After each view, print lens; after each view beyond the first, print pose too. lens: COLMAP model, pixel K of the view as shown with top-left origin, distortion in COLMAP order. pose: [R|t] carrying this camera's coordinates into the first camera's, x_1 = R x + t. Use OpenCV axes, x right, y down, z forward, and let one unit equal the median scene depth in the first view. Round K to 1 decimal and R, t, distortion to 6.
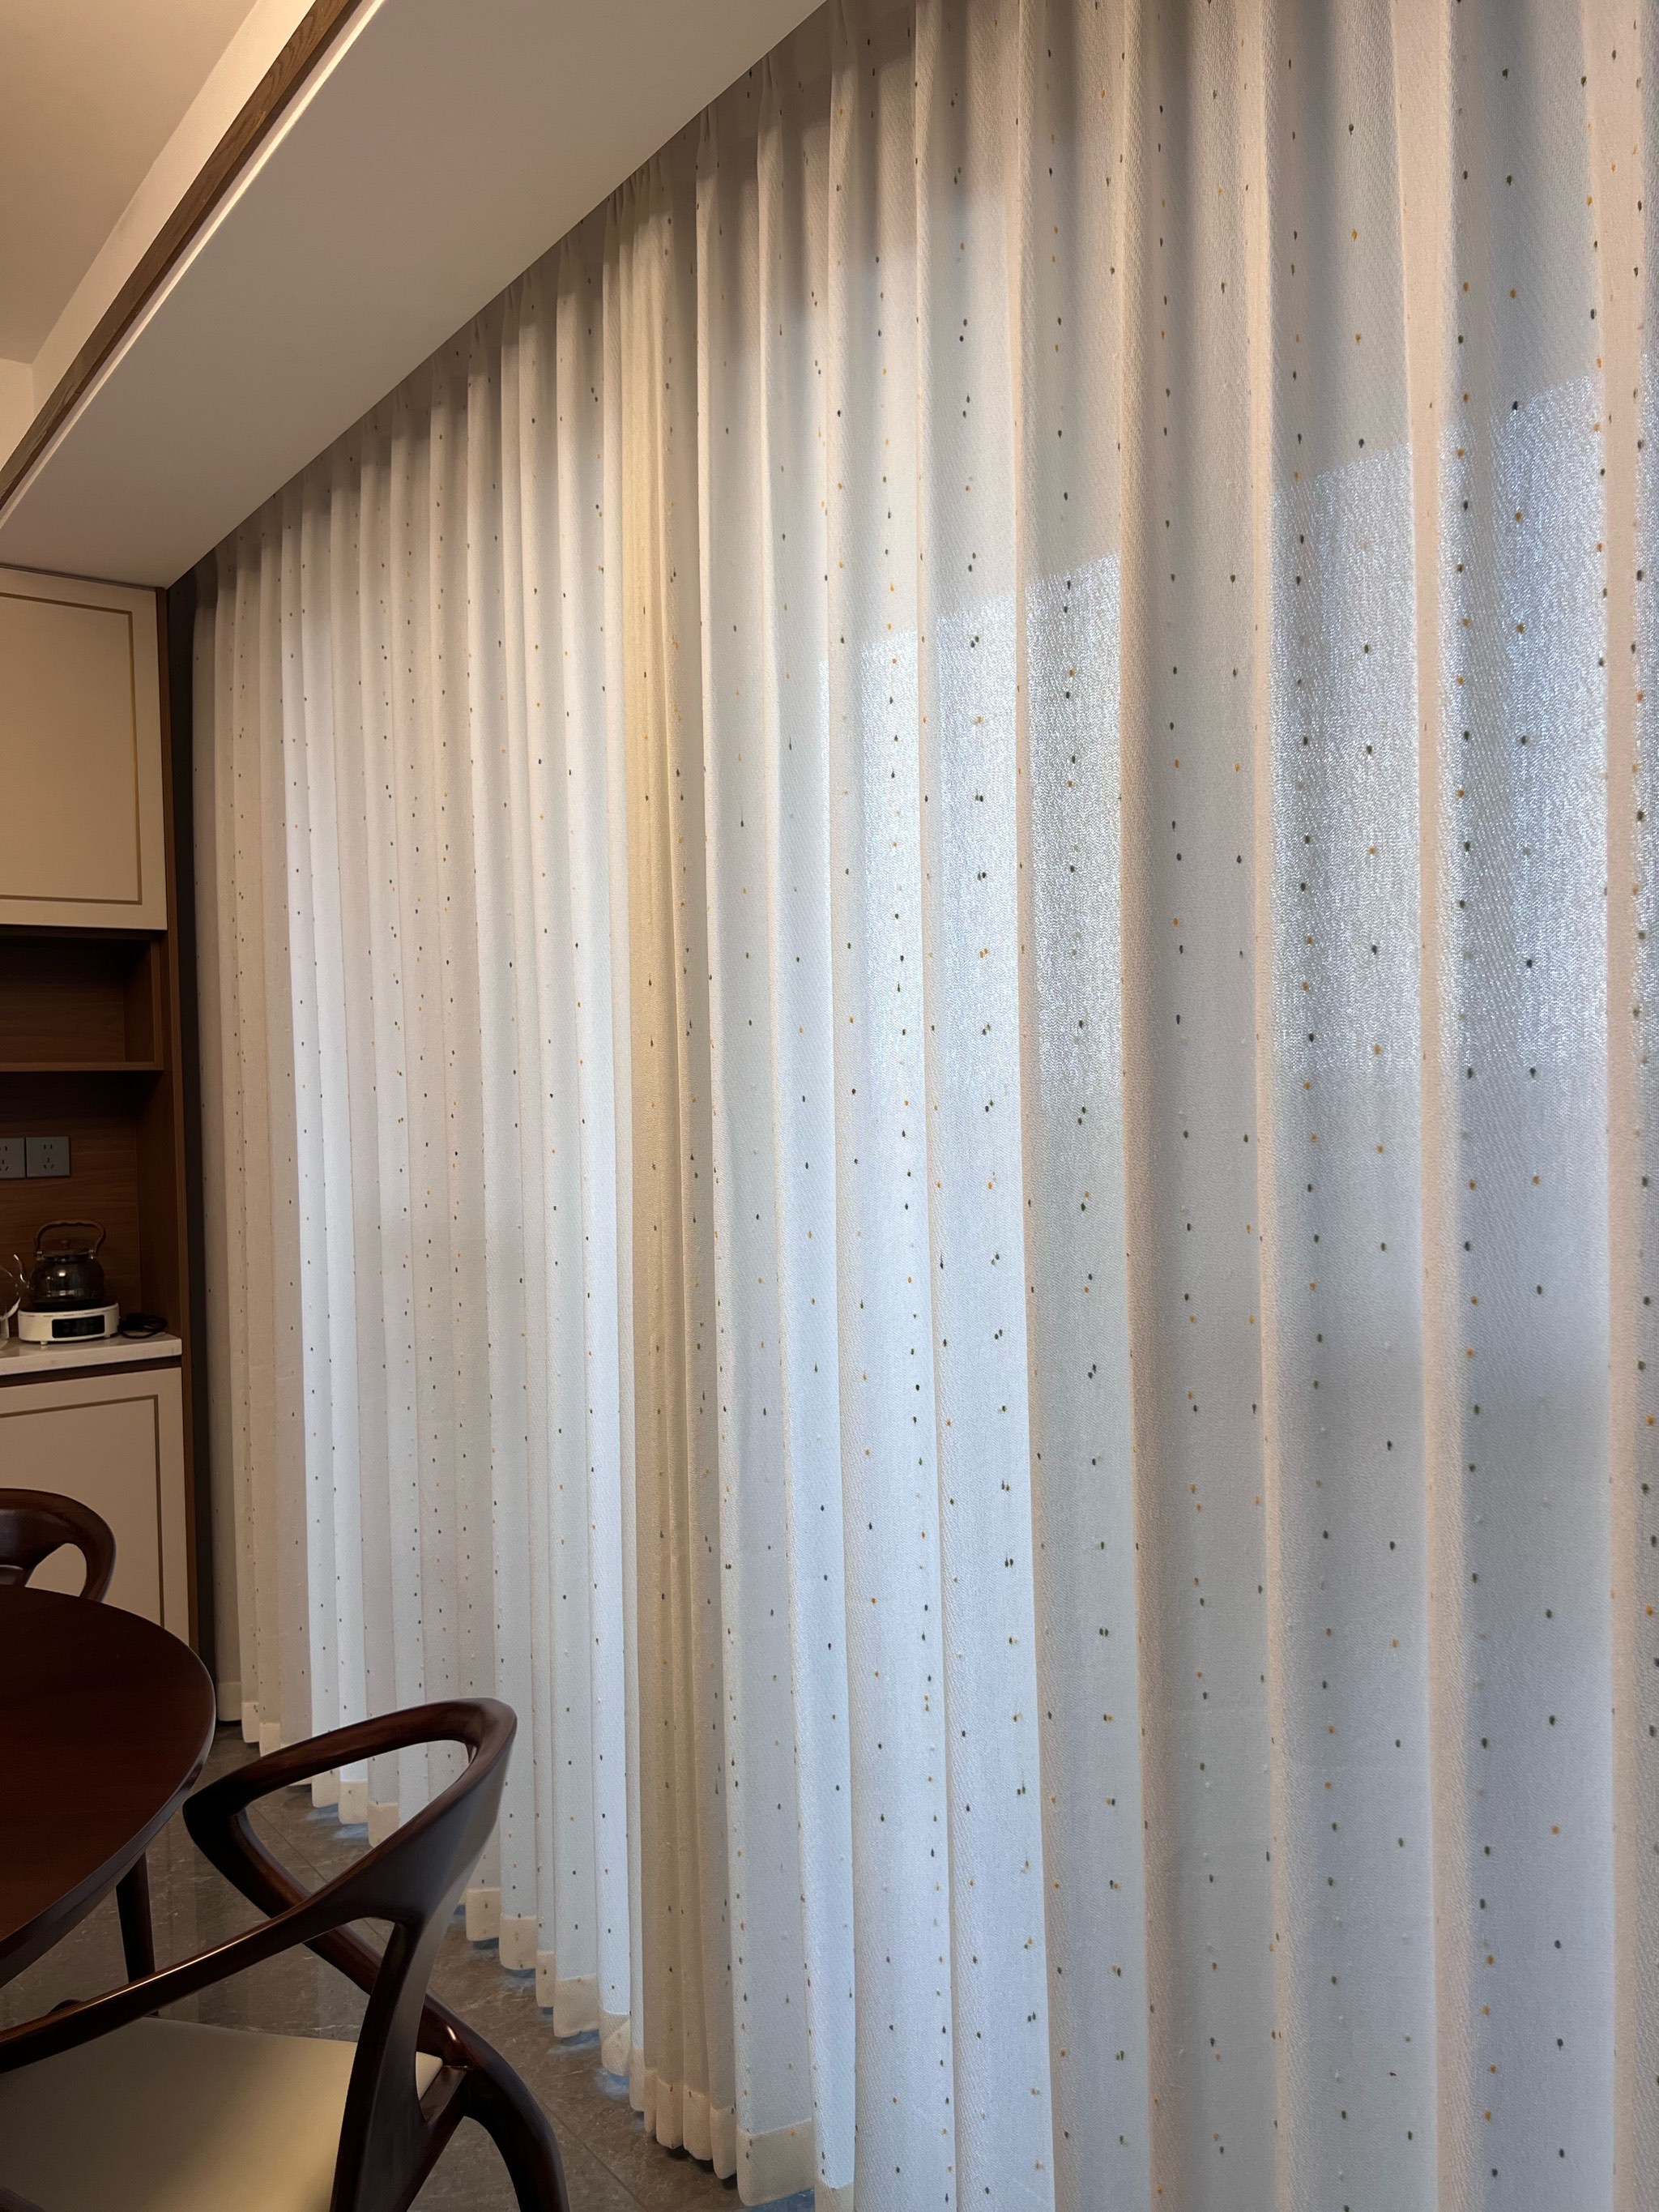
lens RADIAL K [[1698.0, 0, 825.6], [0, 1698.0, 1099.3], [0, 0, 1]] dist [-0.011070, -0.000723]
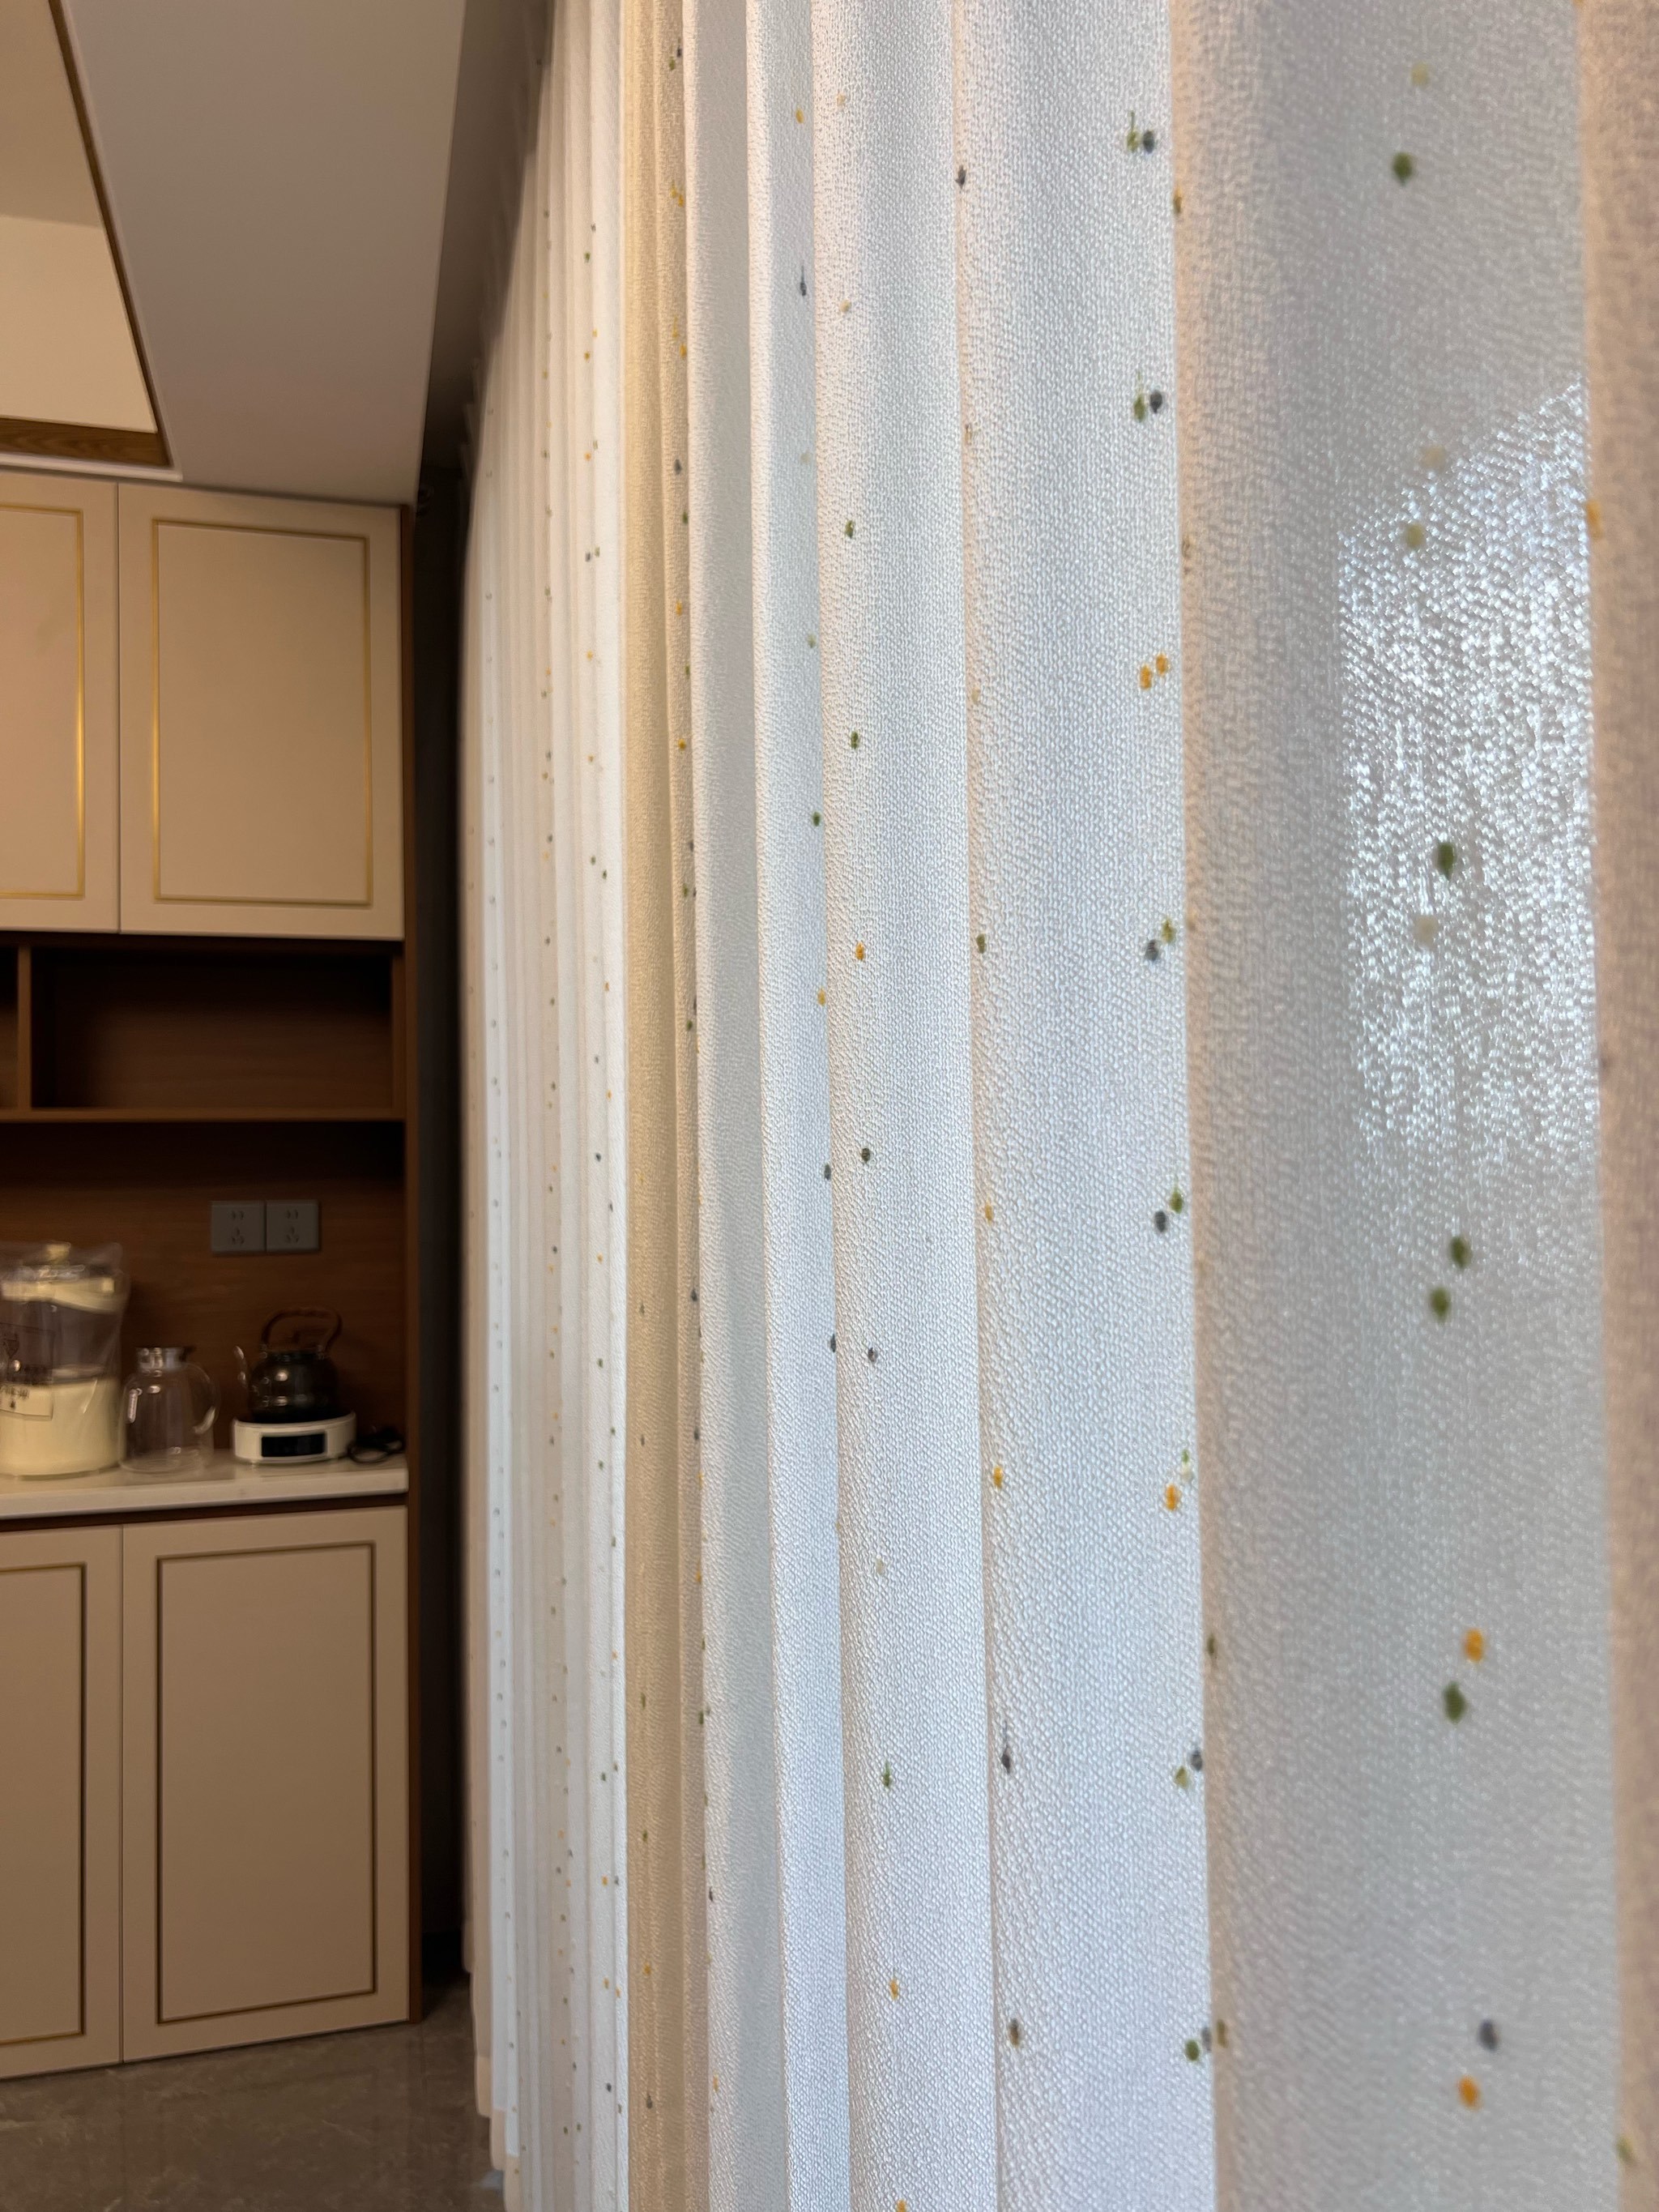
lens RADIAL K [[1698.0, 0, 835.5], [0, 1698.0, 1123.3], [0, 0, 1]] dist [-0.011070, -0.000723]
pose [[0.934955, -0.001161, -0.354763, 0.071116], [-0.005037, 0.999850, -0.016544, -0.002845], [0.354729, 0.017255, 0.934810, 0.354176]]
